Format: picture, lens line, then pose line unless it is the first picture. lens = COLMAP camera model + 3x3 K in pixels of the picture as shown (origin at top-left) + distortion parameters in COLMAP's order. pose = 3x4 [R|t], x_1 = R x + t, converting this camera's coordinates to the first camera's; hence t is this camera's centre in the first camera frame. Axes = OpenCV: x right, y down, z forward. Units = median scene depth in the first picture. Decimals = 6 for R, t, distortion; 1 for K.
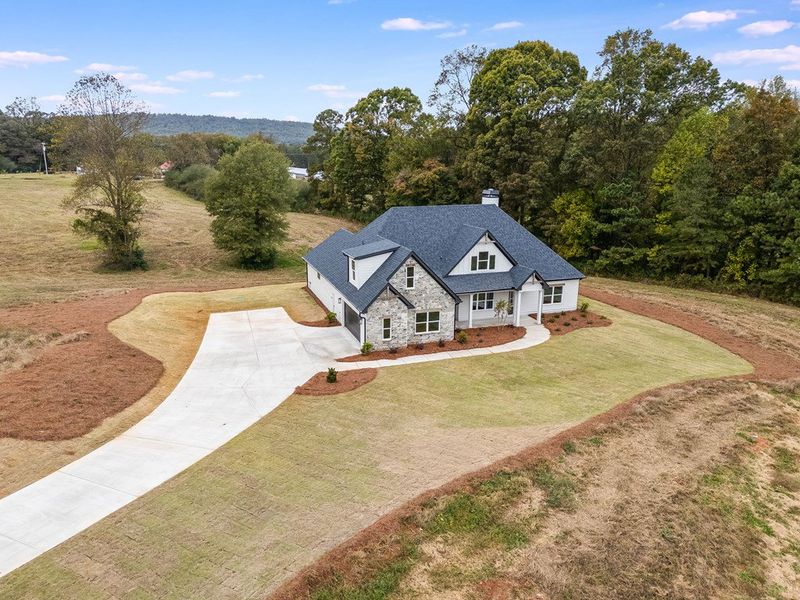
lens RADIAL K [[591.9, 0, 400.0], [0, 591.9, 300.0], [0, 0, 1]] dist [0.059074, -0.003178]
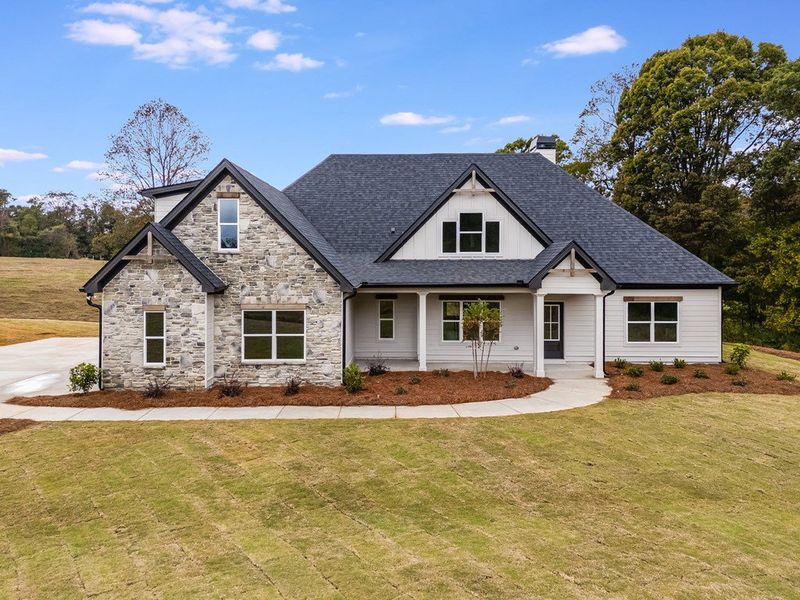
lens RADIAL K [[612.8, 0, 398.1], [0, 612.8, 254.3], [0, 0, 1]] dist [0.052095, -0.003755]
pose [[0.942395, -0.010940, -0.334323, 0.248917], [-0.075218, 0.966938, -0.243667, 0.073147], [0.325936, 0.254778, 0.910414, 0.546419]]
